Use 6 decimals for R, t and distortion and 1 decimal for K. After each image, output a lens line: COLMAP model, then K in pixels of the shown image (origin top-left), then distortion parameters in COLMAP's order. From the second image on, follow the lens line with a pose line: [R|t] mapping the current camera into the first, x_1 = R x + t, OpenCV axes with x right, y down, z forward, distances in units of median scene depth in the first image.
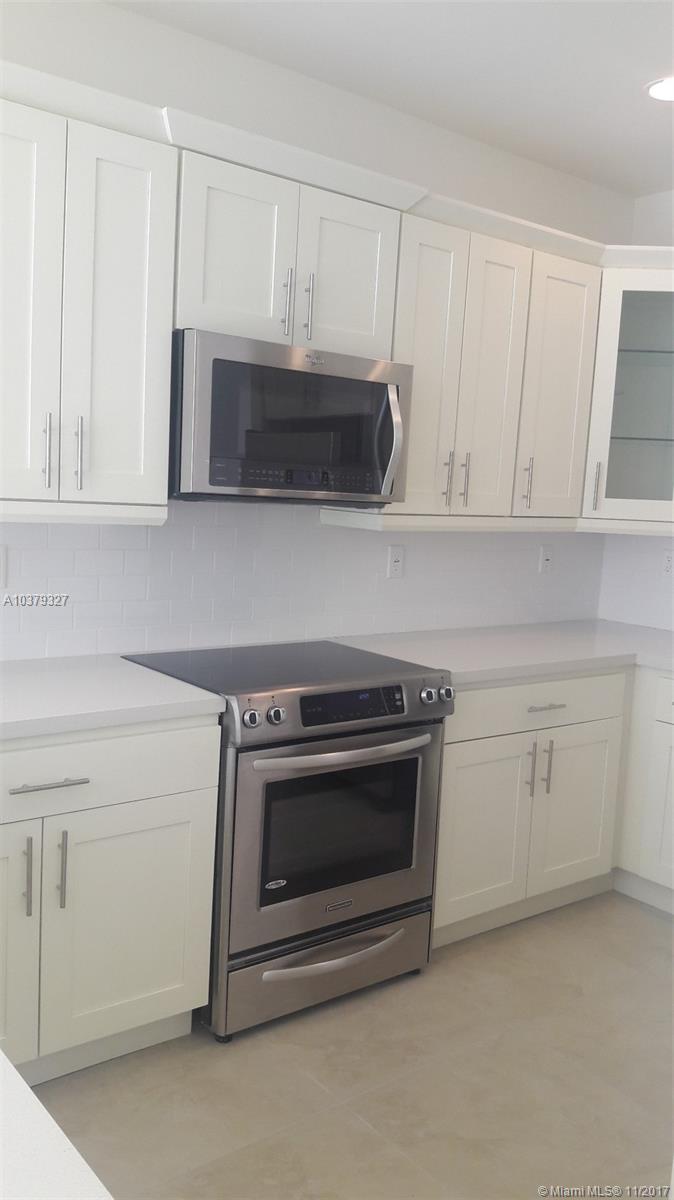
lens RADIAL K [[977.2, 0, 316.4], [0, 977.2, 606.4], [0, 0, 1]] dist [0.225207, -0.647139]
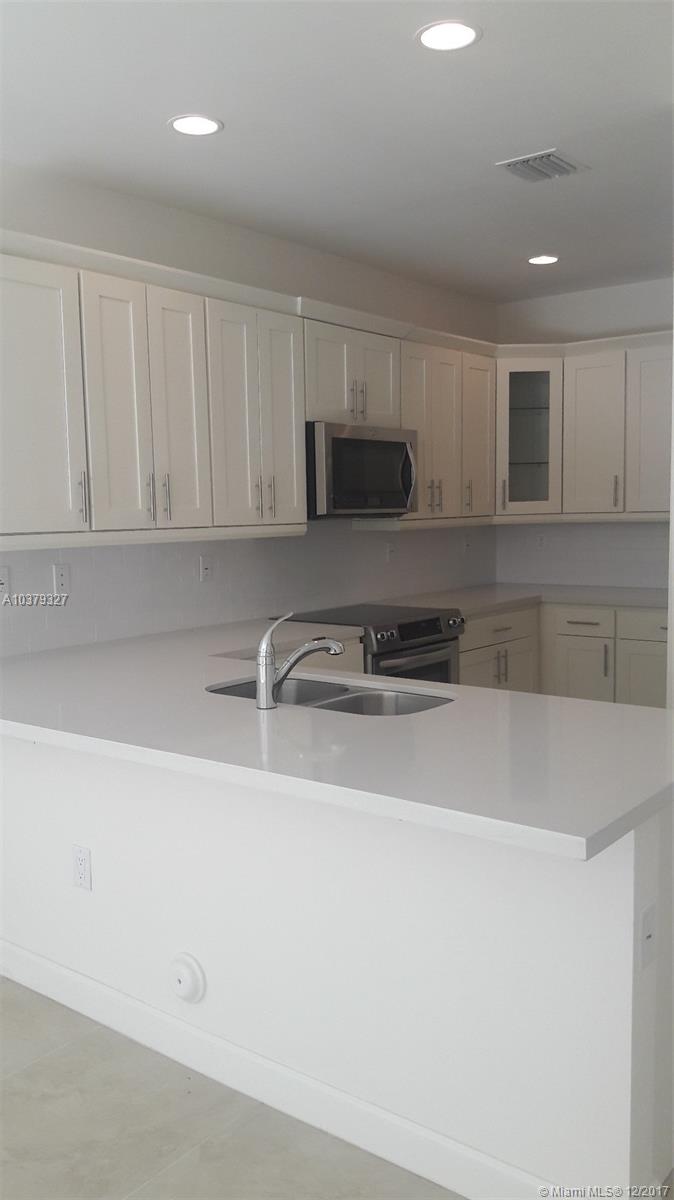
lens RADIAL K [[977.2, 0, 316.4], [0, 977.2, 606.4], [0, 0, 1]] dist [0.225207, -0.647139]
pose [[0.971164, -0.093197, 0.219442, -0.442132], [0.097360, 0.995215, -0.008206, 0.048262], [-0.217627, 0.029334, 0.975591, -0.559879]]
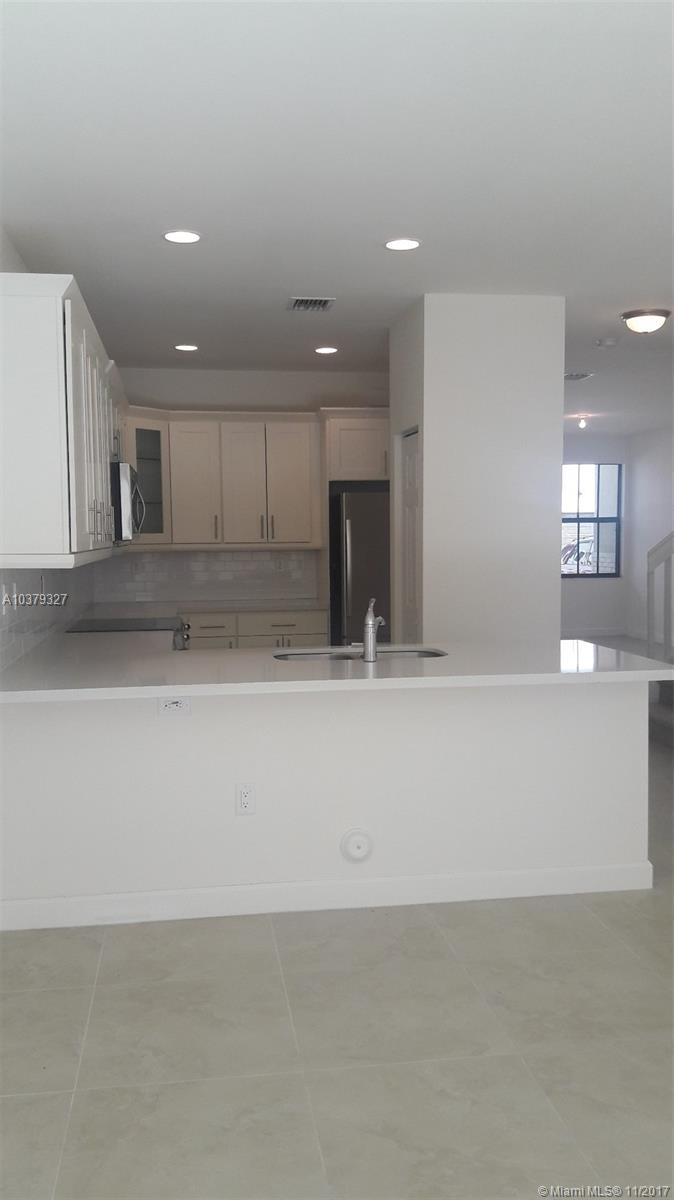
lens RADIAL K [[977.2, 0, 316.4], [0, 977.2, 606.4], [0, 0, 1]] dist [0.225207, -0.647139]
pose [[0.515190, -0.123488, 0.848133, -1.411021], [0.144592, 0.987905, 0.056007, -0.031290], [-0.844791, 0.093779, 0.526815, -0.351991]]
